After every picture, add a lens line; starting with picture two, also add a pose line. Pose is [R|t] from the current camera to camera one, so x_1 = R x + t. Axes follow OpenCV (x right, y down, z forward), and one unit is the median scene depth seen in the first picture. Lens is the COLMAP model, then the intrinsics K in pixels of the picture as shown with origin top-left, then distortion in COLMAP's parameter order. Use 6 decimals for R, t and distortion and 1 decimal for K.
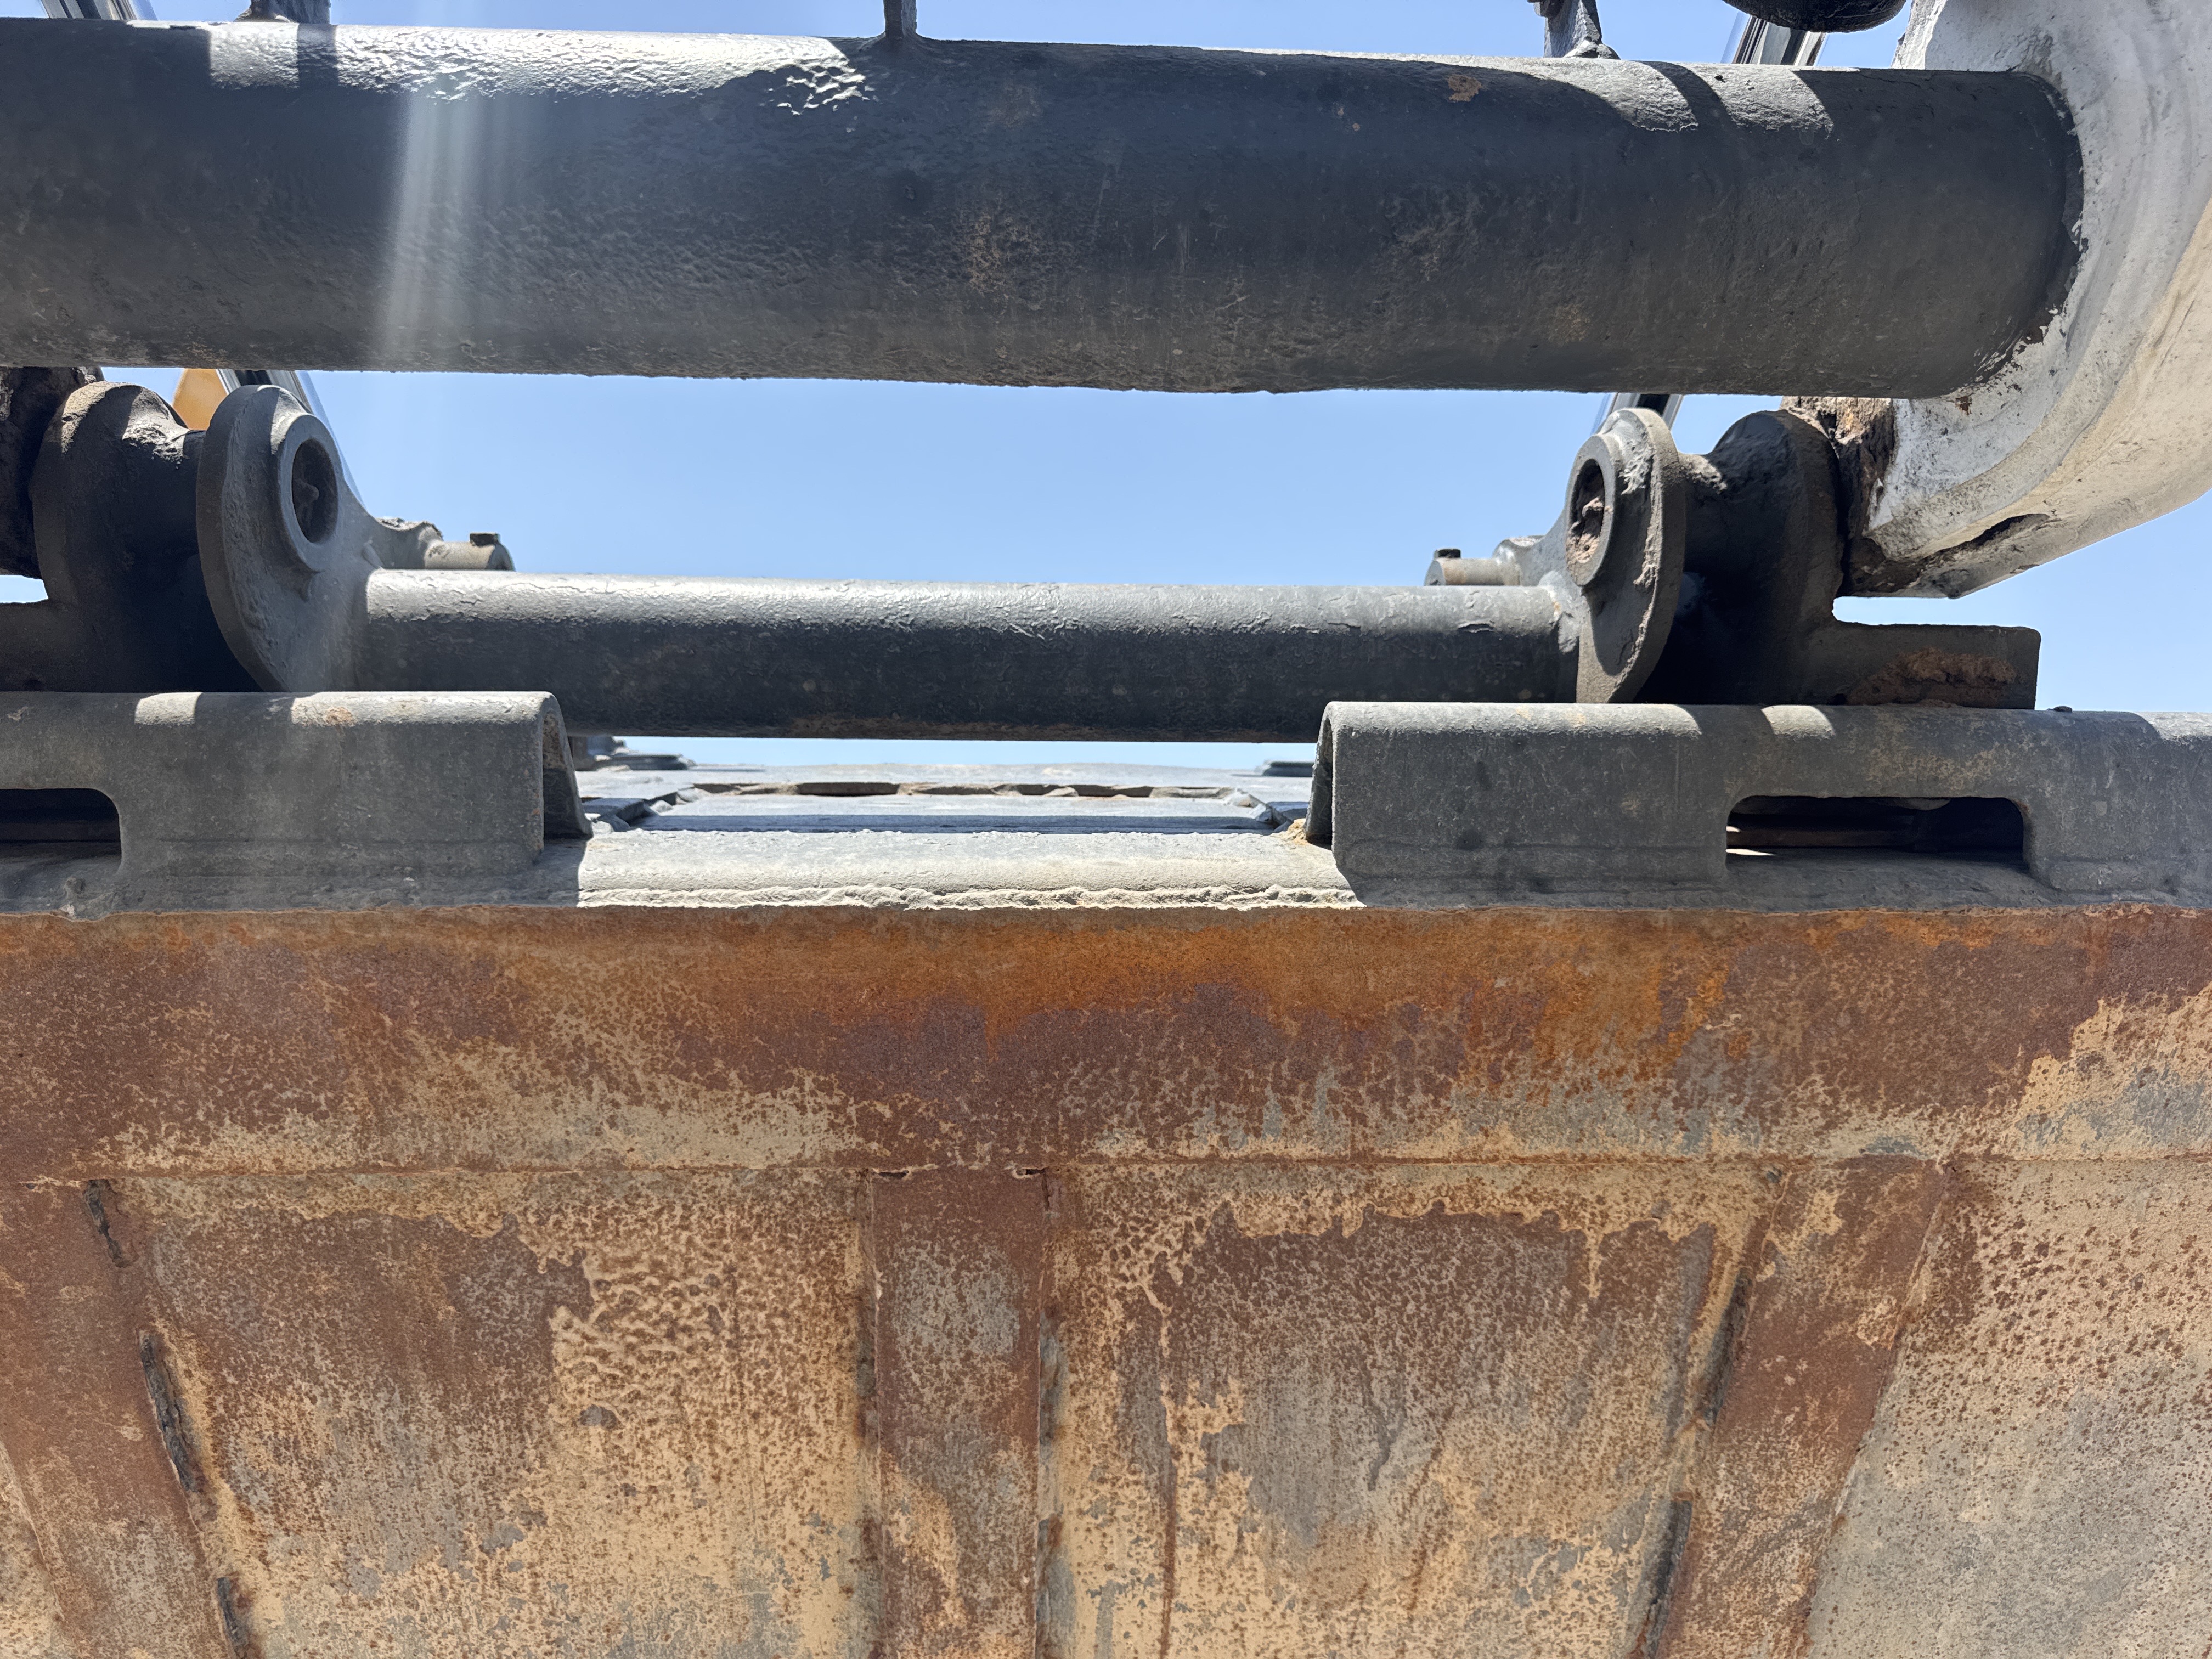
lens RADIAL K [[1595.7, 0, 1106.0], [0, 1595.7, 829.5], [0, 0, 1]] dist [0.043688, -0.087213]
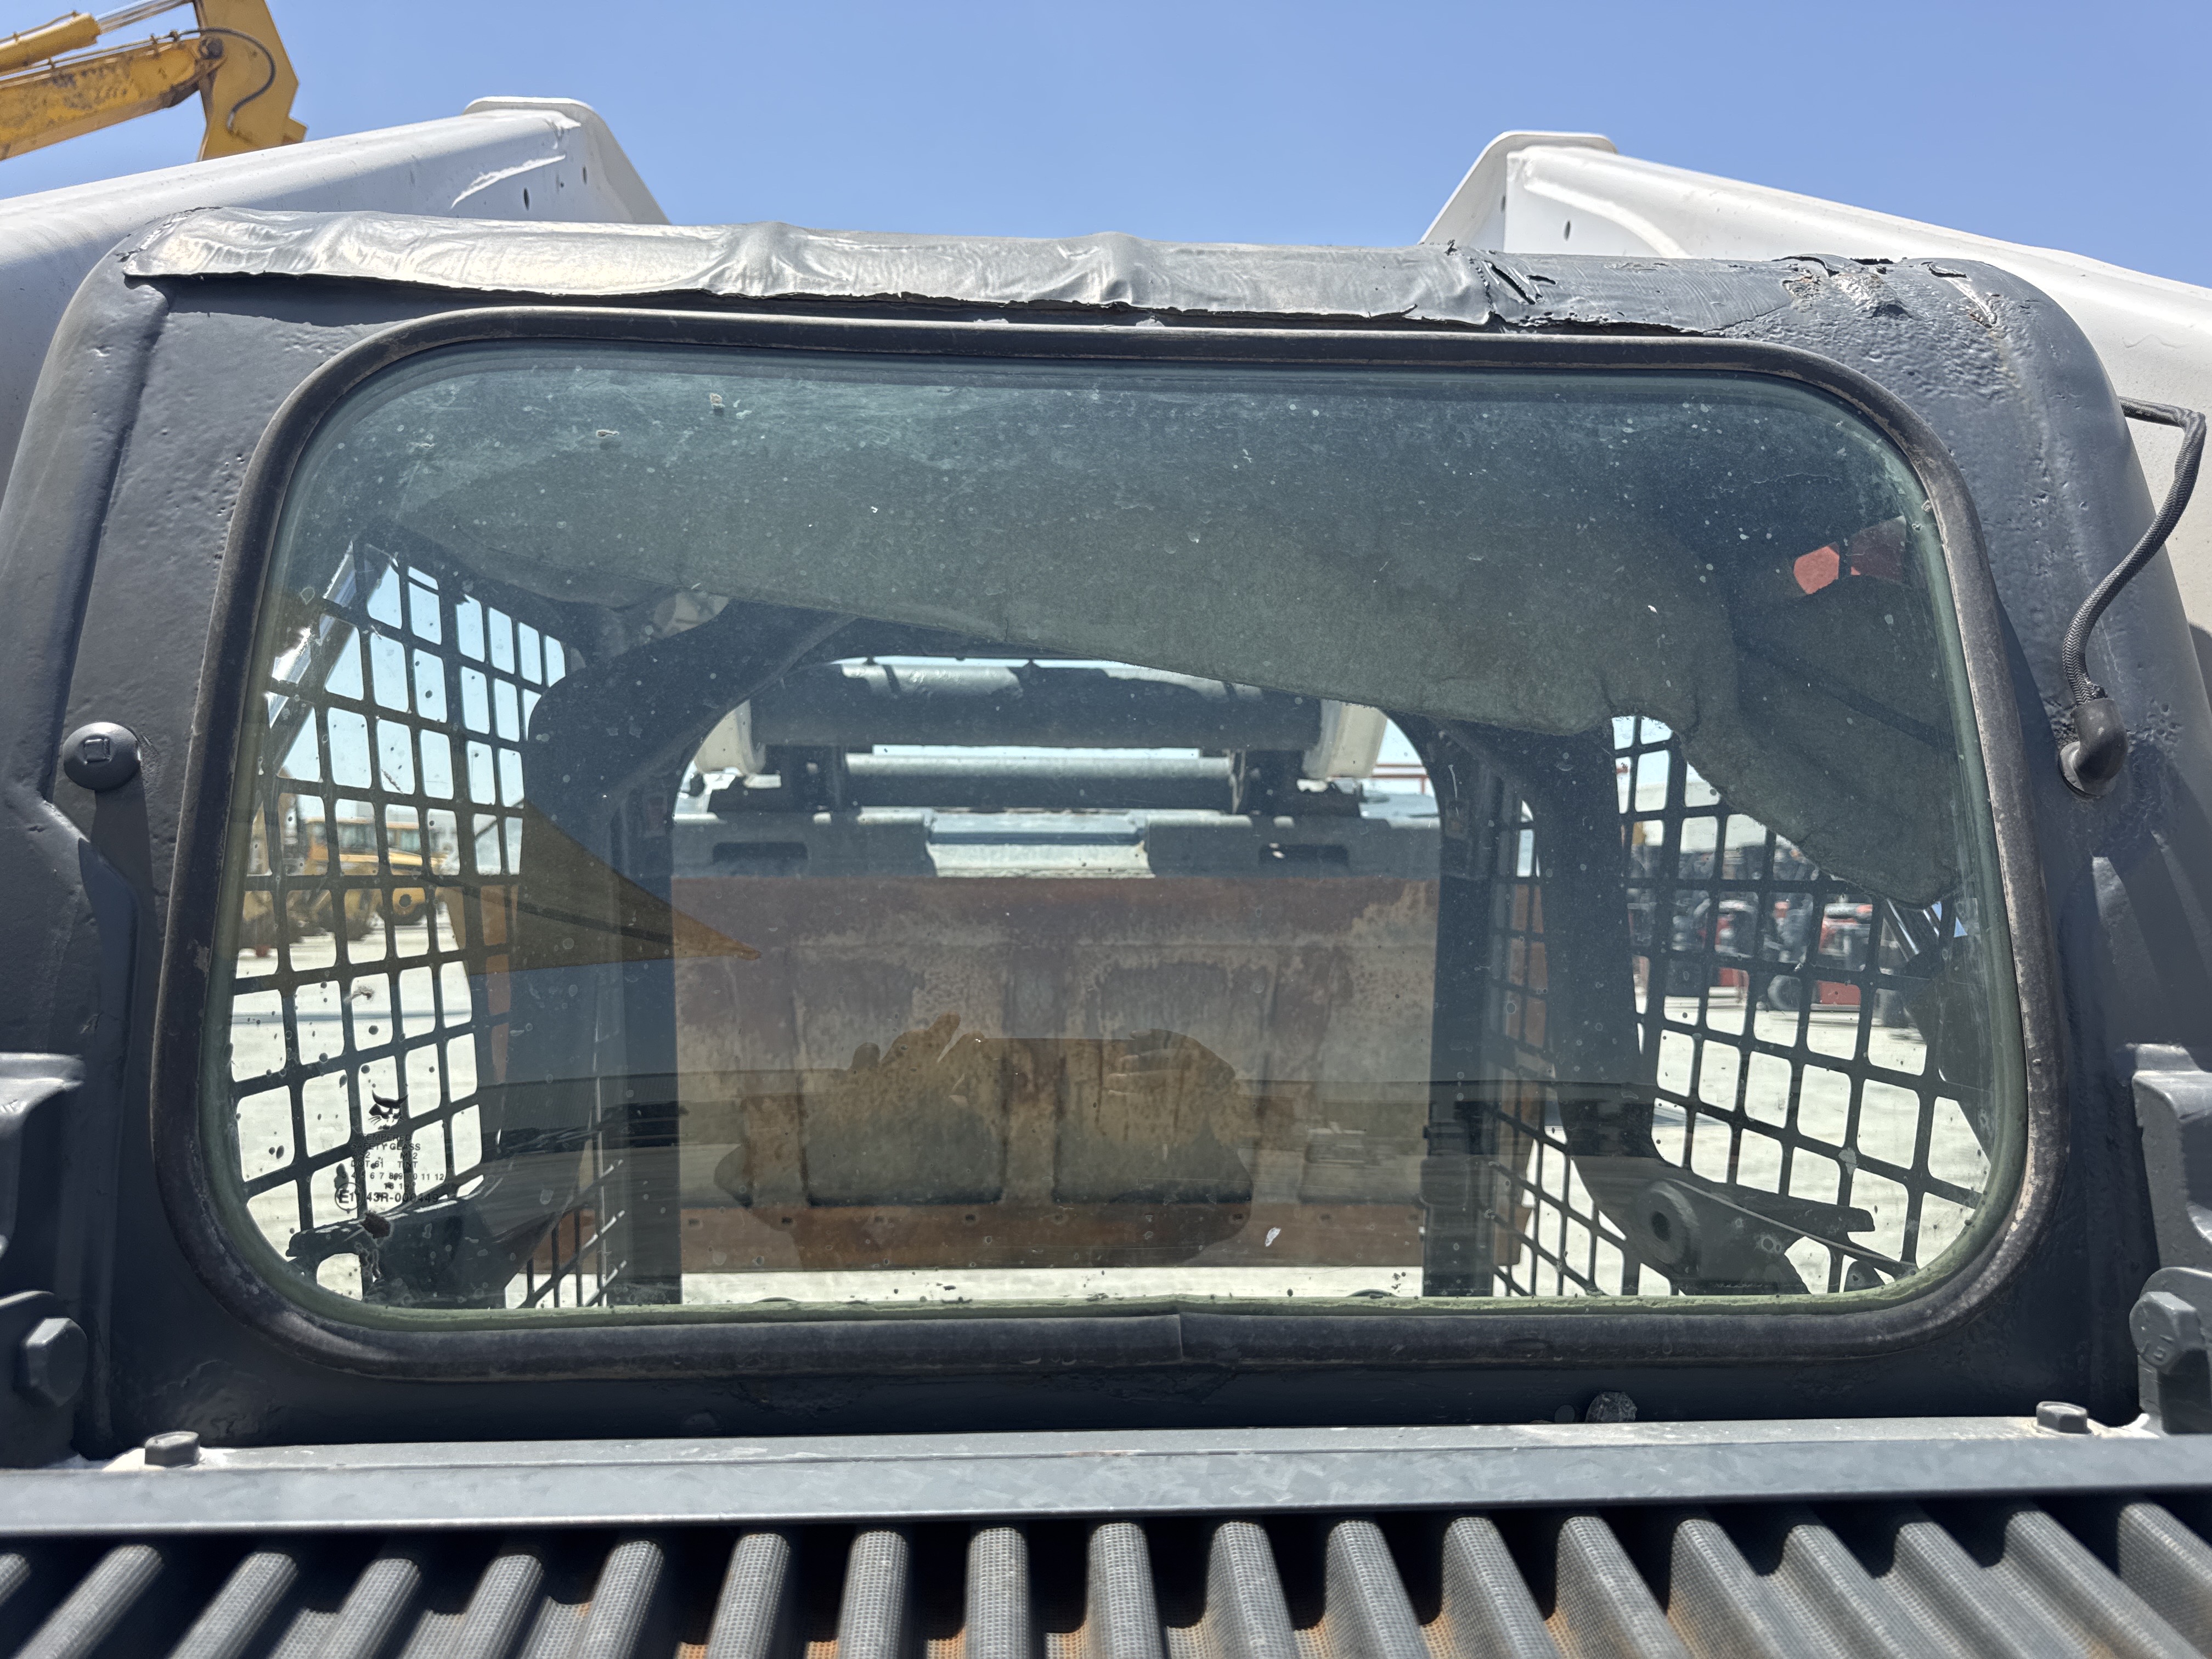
lens RADIAL K [[1595.7, 0, 1106.0], [0, 1595.7, 829.5], [0, 0, 1]] dist [0.043688, -0.087213]
pose [[0.999901, 0.009623, 0.010251, 0.015451], [-0.010908, 0.990960, 0.133711, -0.467891], [-0.008872, -0.133810, 0.990967, -2.215893]]
